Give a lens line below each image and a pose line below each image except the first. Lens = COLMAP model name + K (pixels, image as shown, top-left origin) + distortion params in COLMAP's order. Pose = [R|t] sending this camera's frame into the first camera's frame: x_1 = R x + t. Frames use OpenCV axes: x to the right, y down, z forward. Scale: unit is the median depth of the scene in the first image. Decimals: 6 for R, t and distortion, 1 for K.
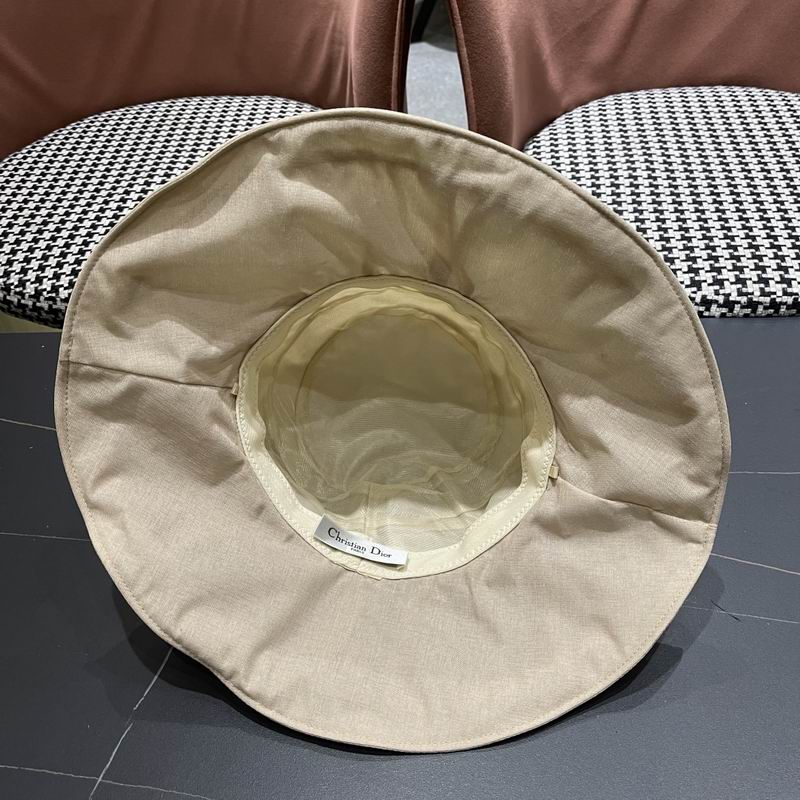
lens RADIAL K [[839.3, 0, 392.4], [0, 839.3, 405.4], [0, 0, 1]] dist [0.020489, 0.000000]
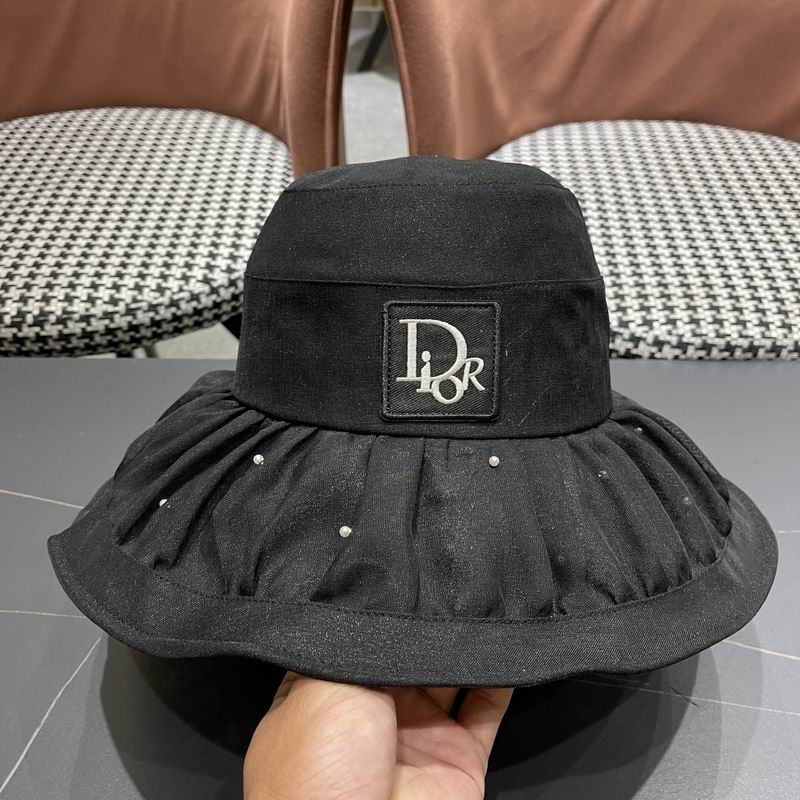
lens RADIAL K [[839.3, 0, 402.7], [0, 839.3, 404.6], [0, 0, 1]] dist [0.020489, 0.000000]
pose [[0.997157, 0.020578, 0.072492, 0.023088], [-0.017628, 0.998999, -0.041108, -0.010391], [-0.073266, 0.039713, 0.996521, 0.089484]]
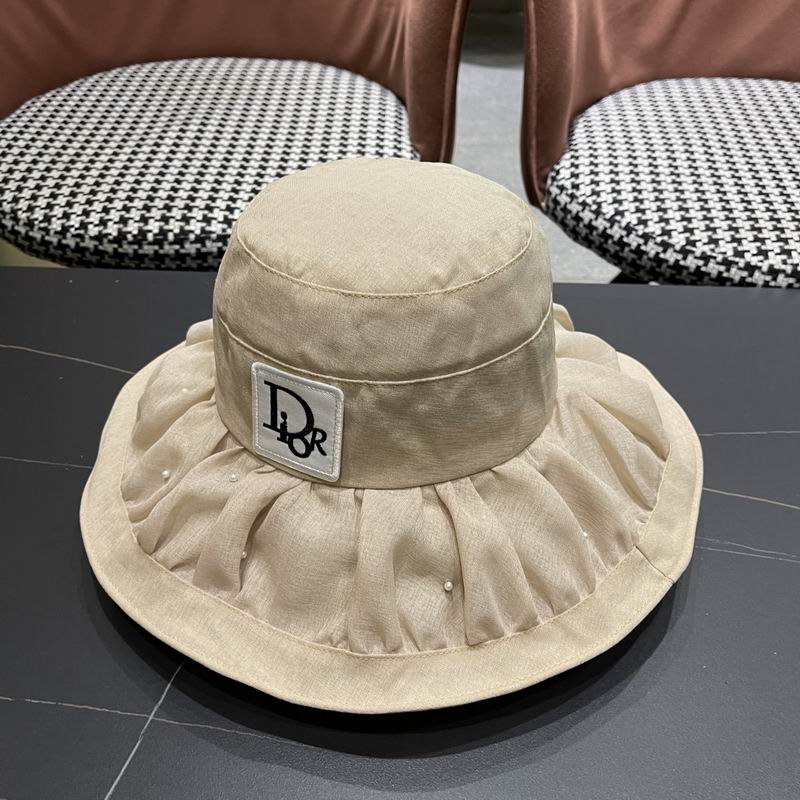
lens RADIAL K [[839.3, 0, 406.9], [0, 839.3, 401.3], [0, 0, 1]] dist [0.020489, 0.000000]
pose [[0.997331, 0.050505, 0.052718, -0.083319], [-0.048216, 0.997875, -0.043833, 0.081230], [-0.054820, 0.041174, 0.997647, 0.055336]]
